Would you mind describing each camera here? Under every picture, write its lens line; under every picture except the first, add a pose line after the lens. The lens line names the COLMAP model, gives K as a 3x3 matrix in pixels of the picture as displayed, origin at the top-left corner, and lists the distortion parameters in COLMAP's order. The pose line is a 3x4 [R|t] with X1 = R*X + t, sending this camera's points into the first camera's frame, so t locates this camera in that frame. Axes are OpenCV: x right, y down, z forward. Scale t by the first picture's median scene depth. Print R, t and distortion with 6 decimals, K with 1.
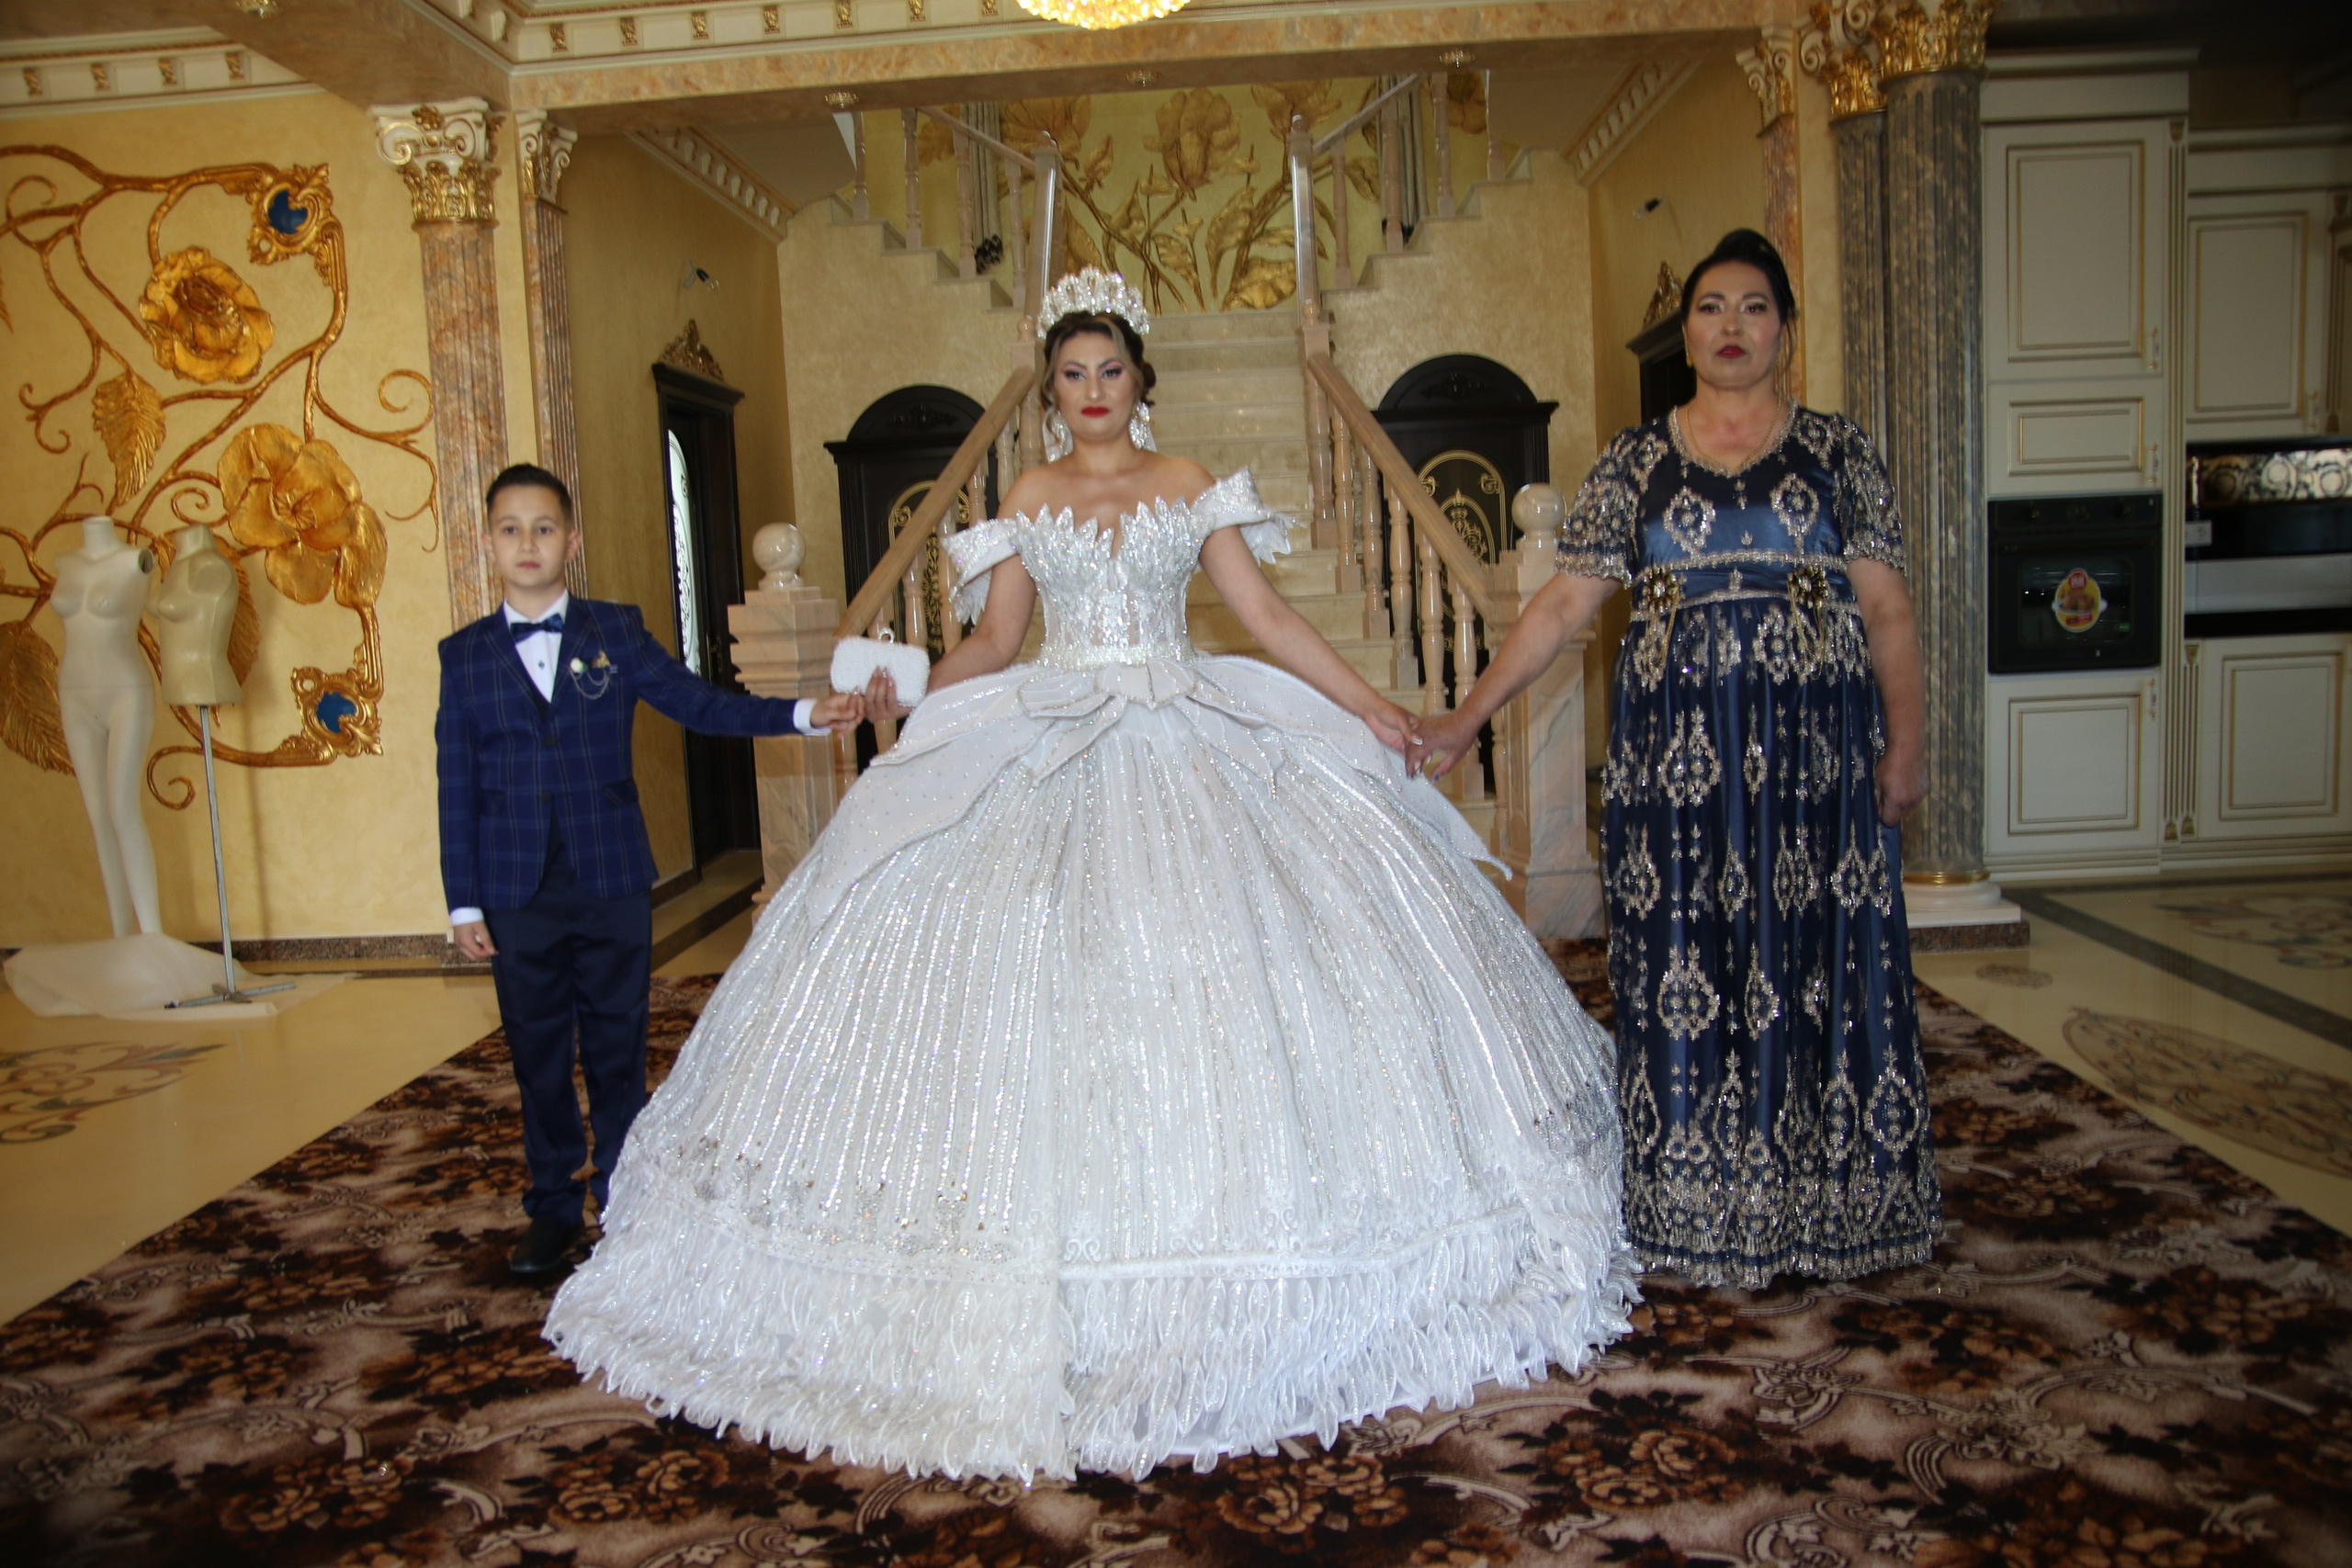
lens RADIAL K [[1766.5, 0, 1169.7], [0, 1766.5, 807.6], [0, 0, 1]] dist [-0.140500, 0.109743]
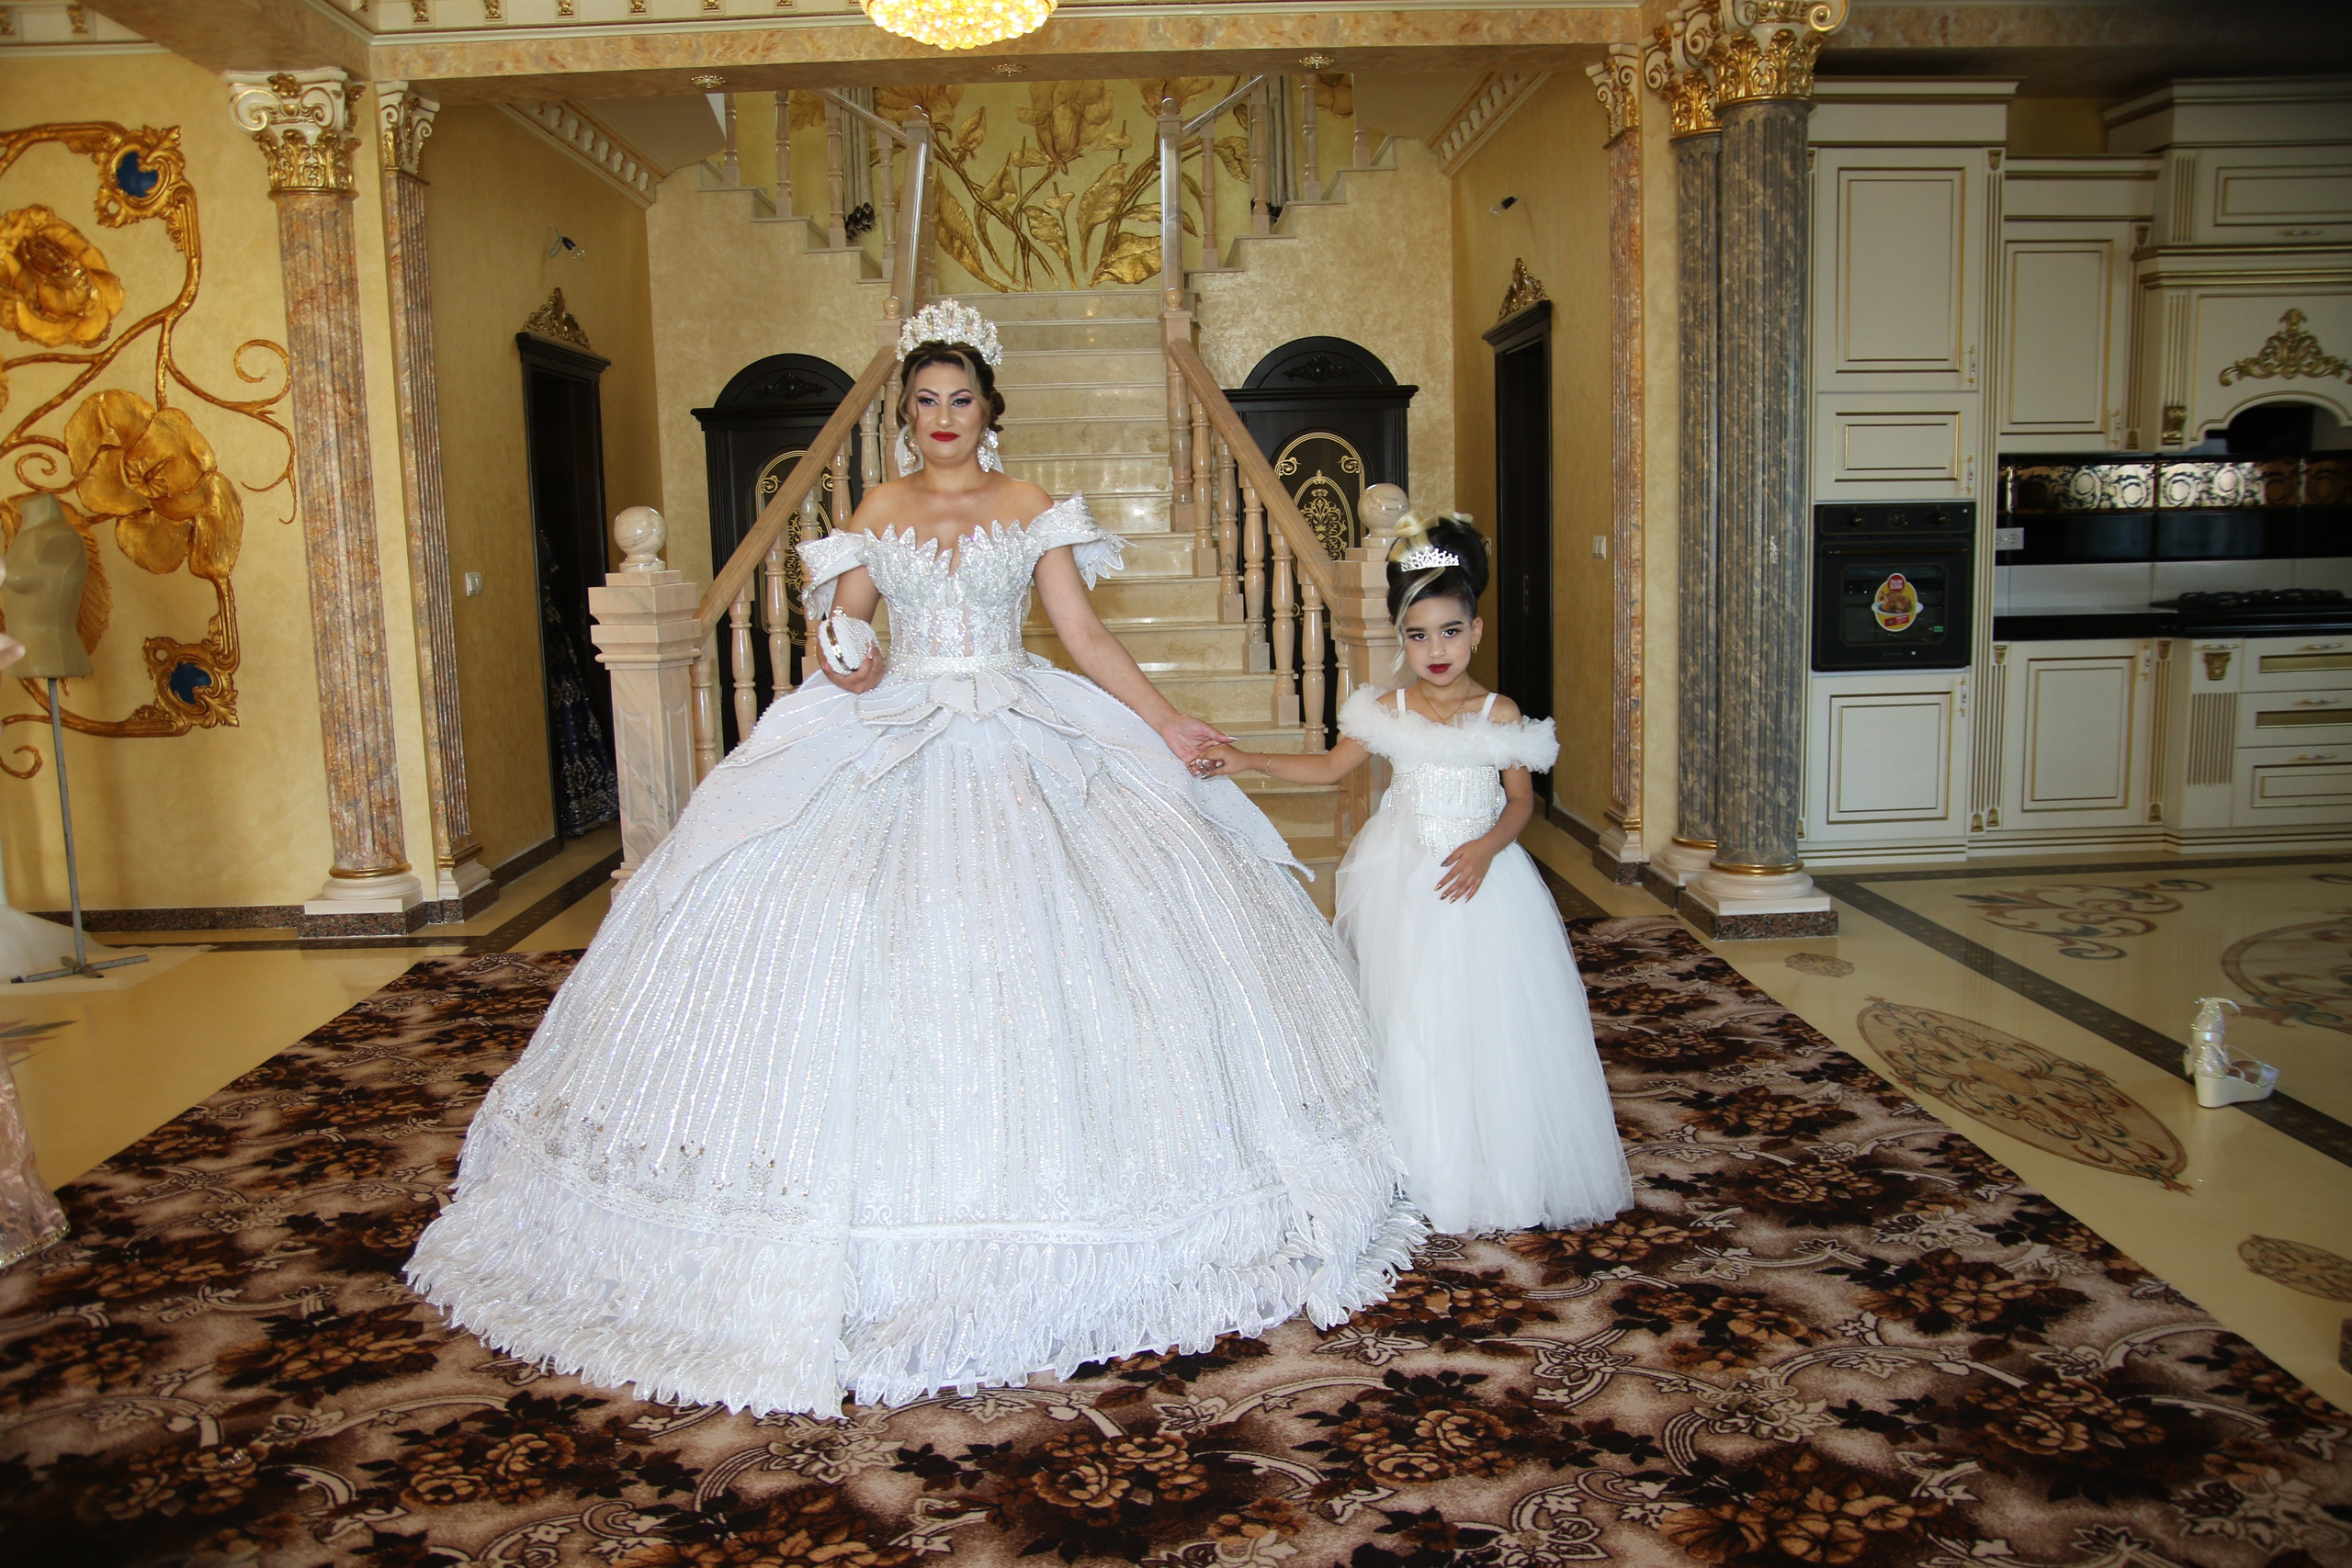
lens RADIAL K [[1759.9, 0, 1172.9], [0, 1759.9, 807.4], [0, 0, 1]] dist [-0.140968, 0.107422]
pose [[0.997253, 0.010913, 0.073258, 0.024639], [-0.012875, 0.999569, 0.026372, -0.036762], [-0.072939, -0.027243, 0.996964, -0.052364]]
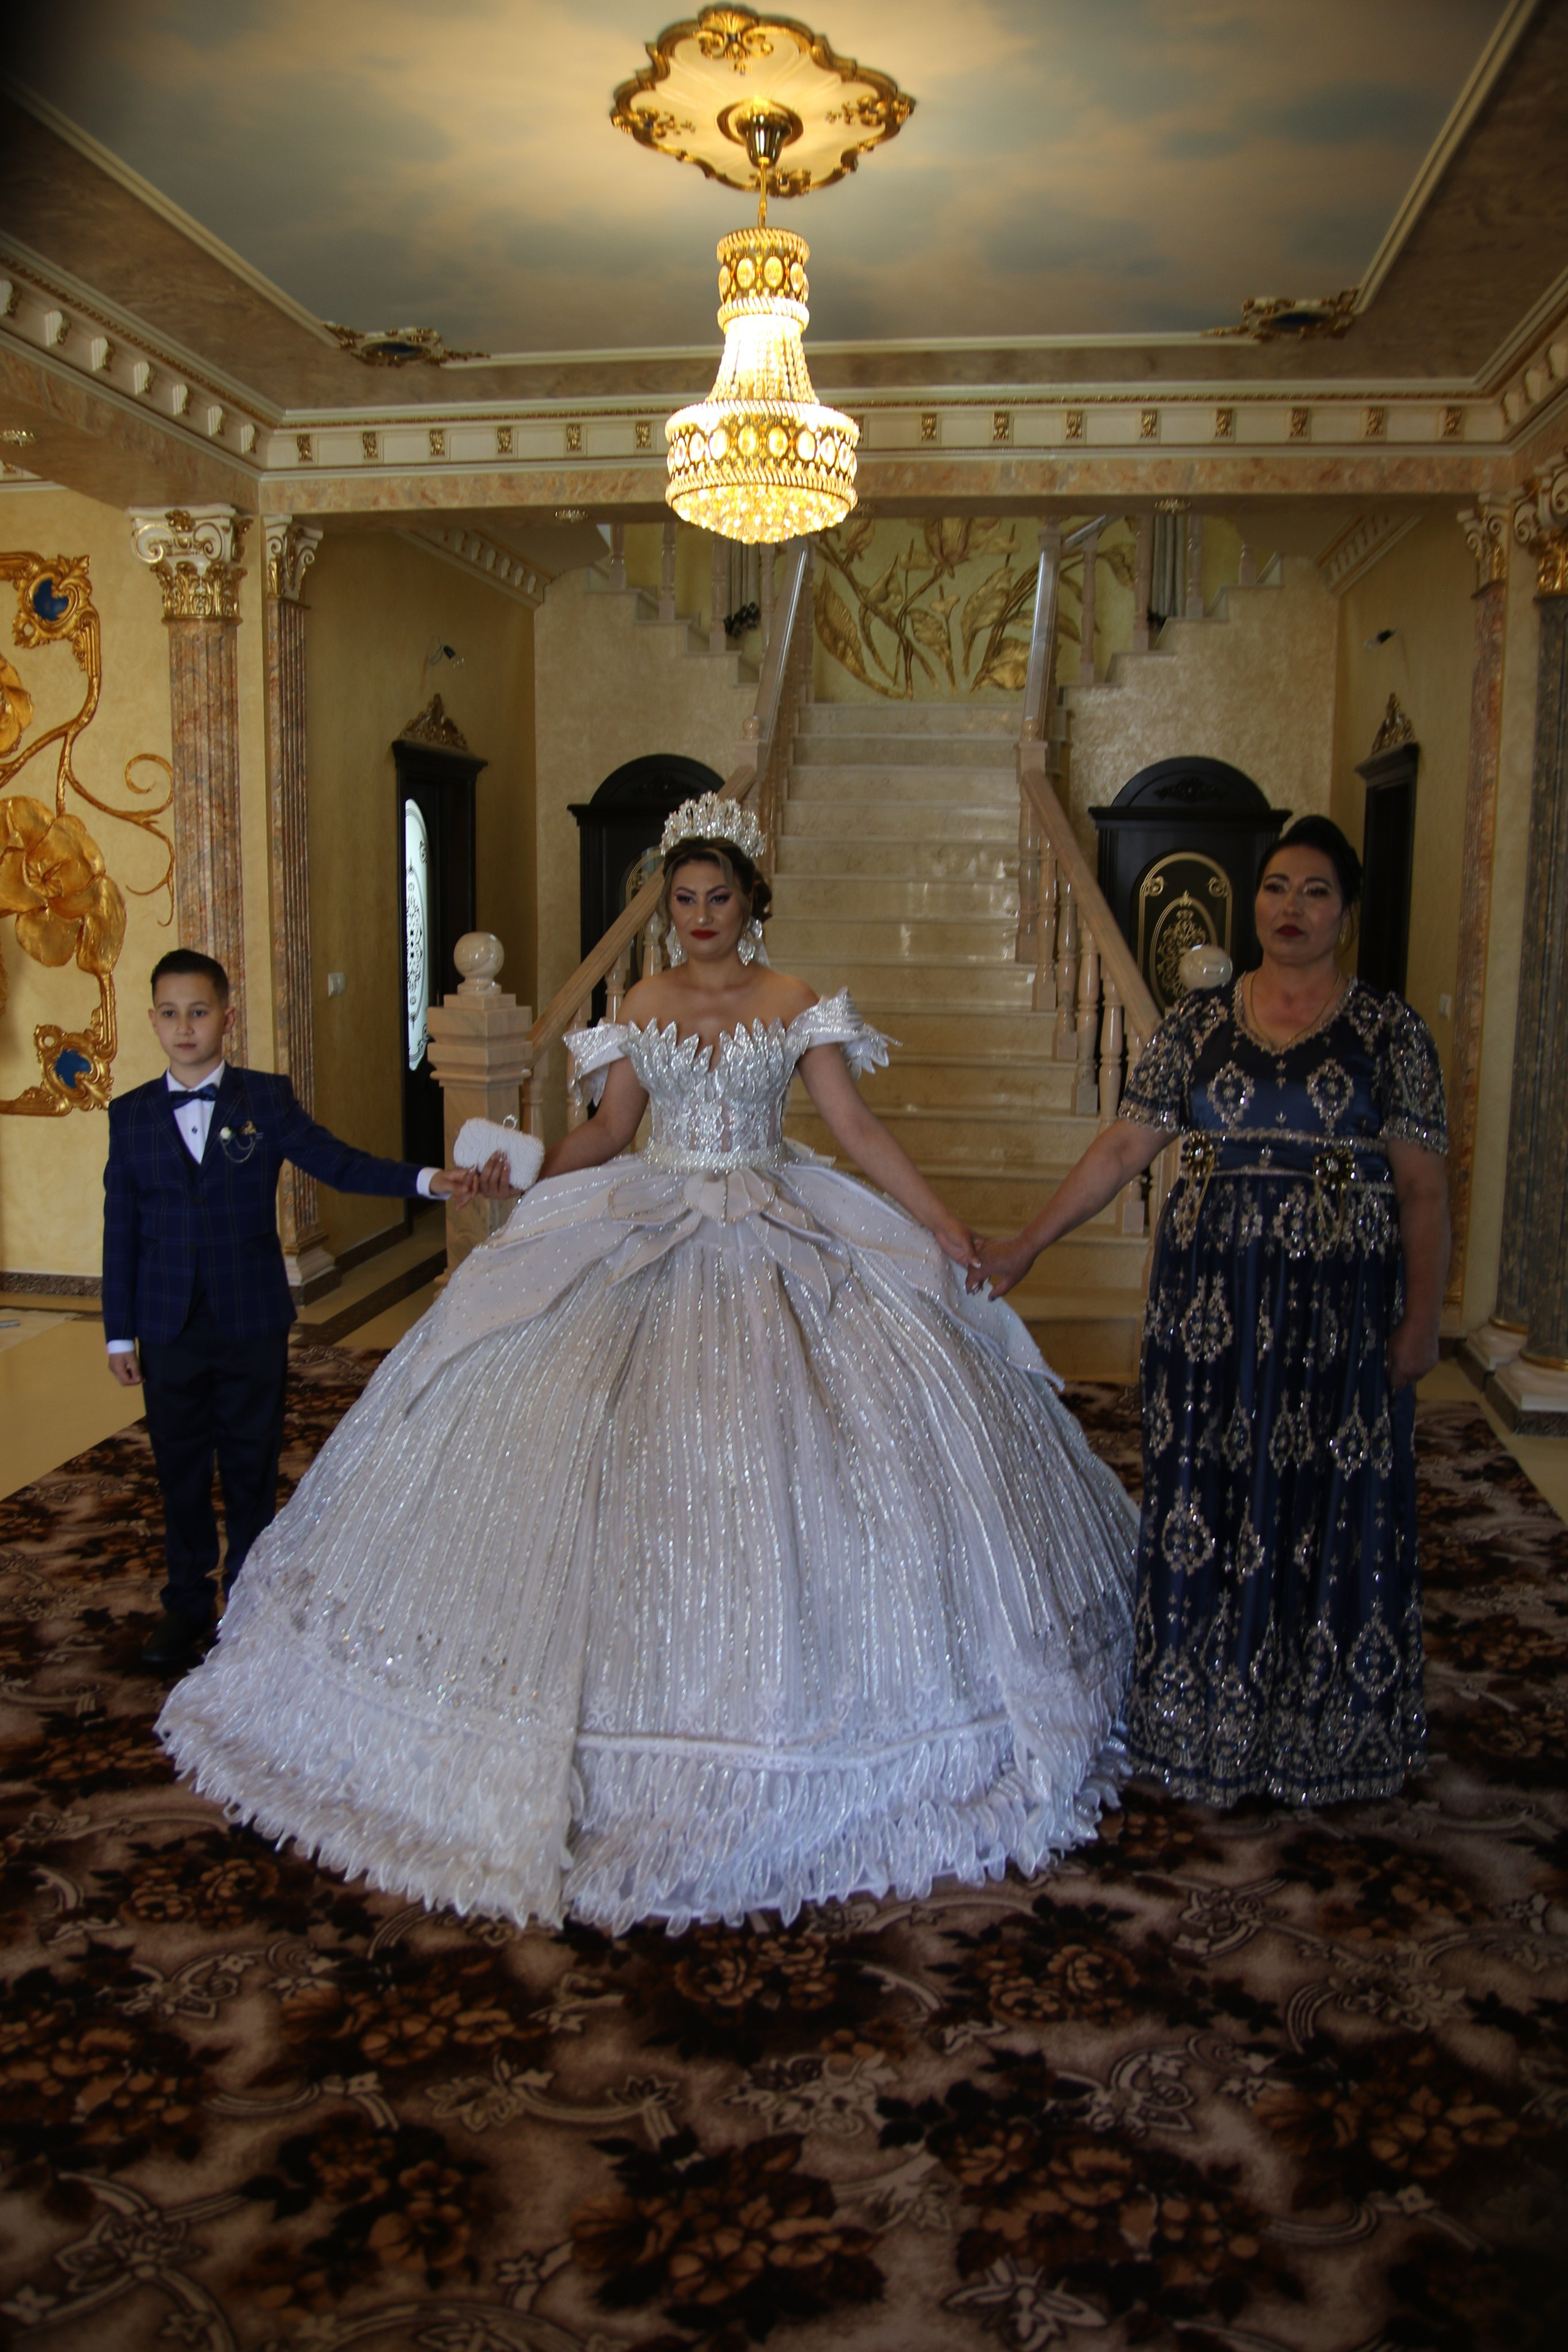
lens RADIAL K [[1766.6, 0, 790.9], [0, 1766.6, 1201.9], [0, 0, 1]] dist [-0.140500, 0.109743]
pose [[0.993501, 0.077426, -0.083436, 0.127064], [-0.073274, 0.995969, 0.051728, -0.135604], [0.087105, -0.045278, 0.995170, -0.088638]]
